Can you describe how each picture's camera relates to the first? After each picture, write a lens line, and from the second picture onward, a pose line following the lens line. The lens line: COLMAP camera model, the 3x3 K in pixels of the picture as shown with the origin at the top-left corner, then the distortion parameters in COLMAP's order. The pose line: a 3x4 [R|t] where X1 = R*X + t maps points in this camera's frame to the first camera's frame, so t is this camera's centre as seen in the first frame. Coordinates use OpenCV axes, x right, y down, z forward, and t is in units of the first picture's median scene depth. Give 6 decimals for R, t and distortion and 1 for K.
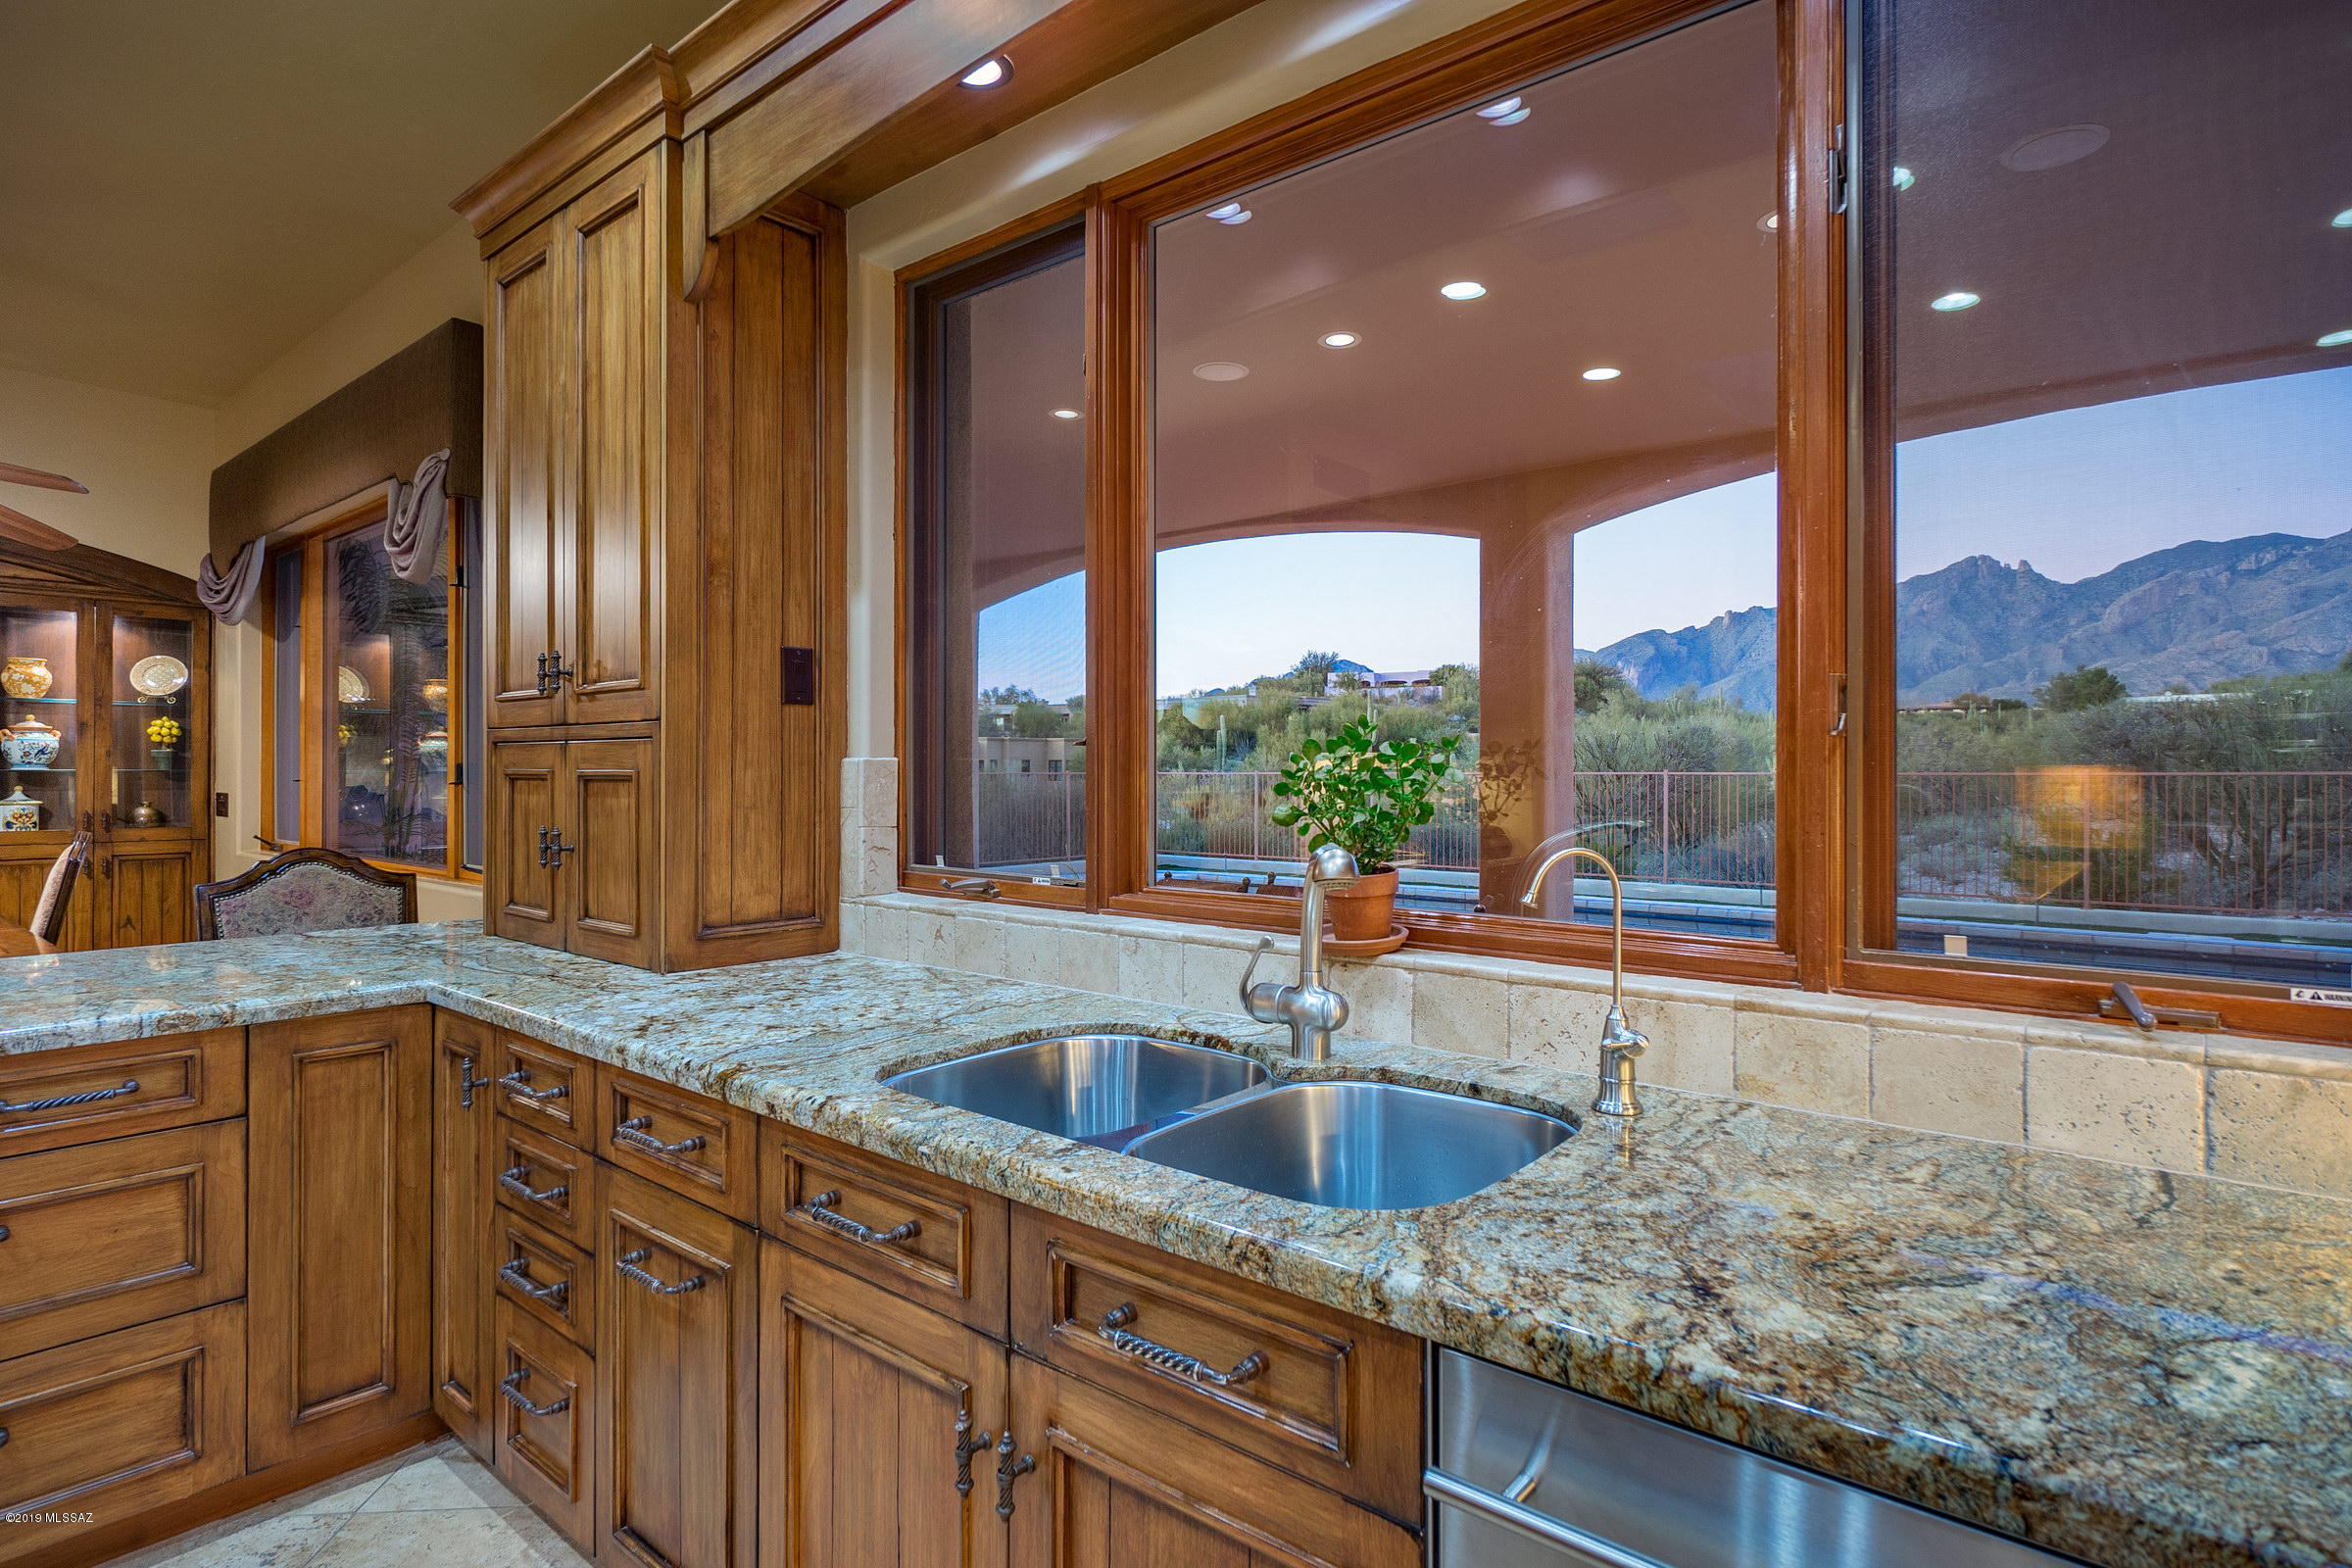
lens RADIAL K [[1209.5, 0, 1176.0], [0, 1209.5, 784.0], [0, 0, 1]] dist [0.000629, 0.000110]
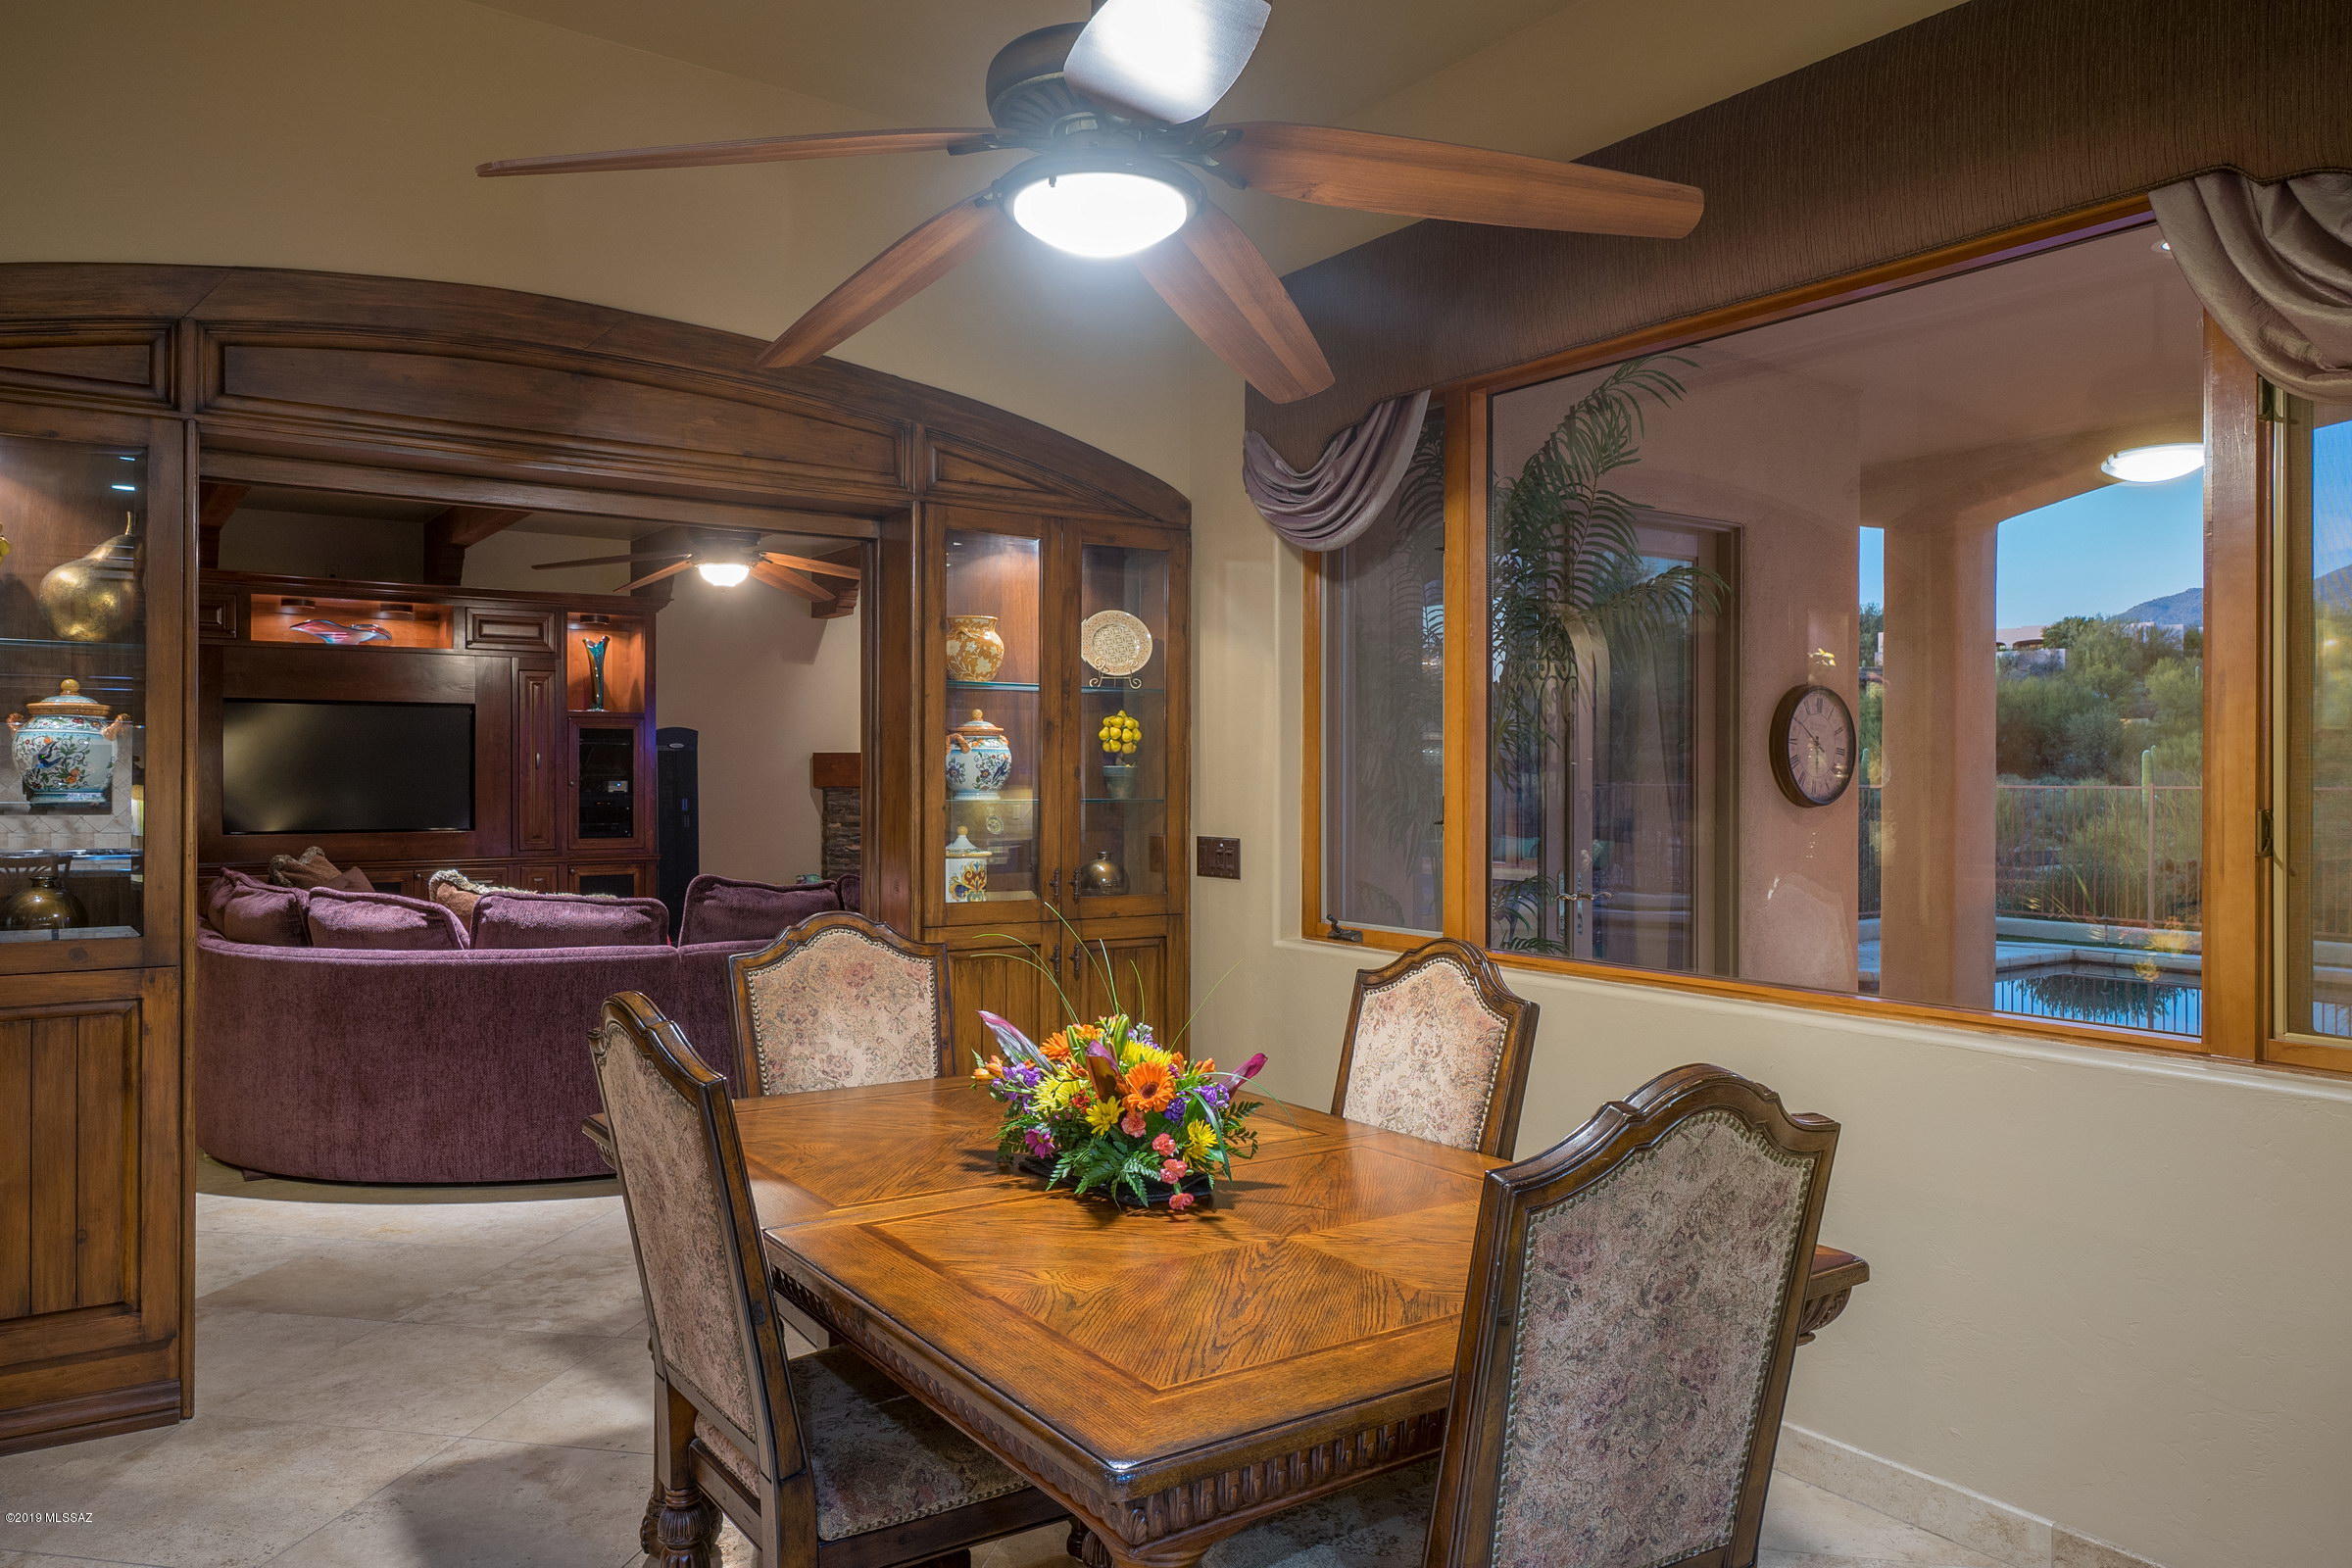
lens RADIAL K [[1629.4, 0, 1176.0], [0, 1629.4, 784.0], [0, 0, 1]] dist [-0.002957, -0.001677]
pose [[0.964645, 0.002745, -0.263538, -0.620674], [-0.003962, 0.999984, -0.004086, -0.016336], [0.263522, 0.004986, 0.964640, 0.231383]]
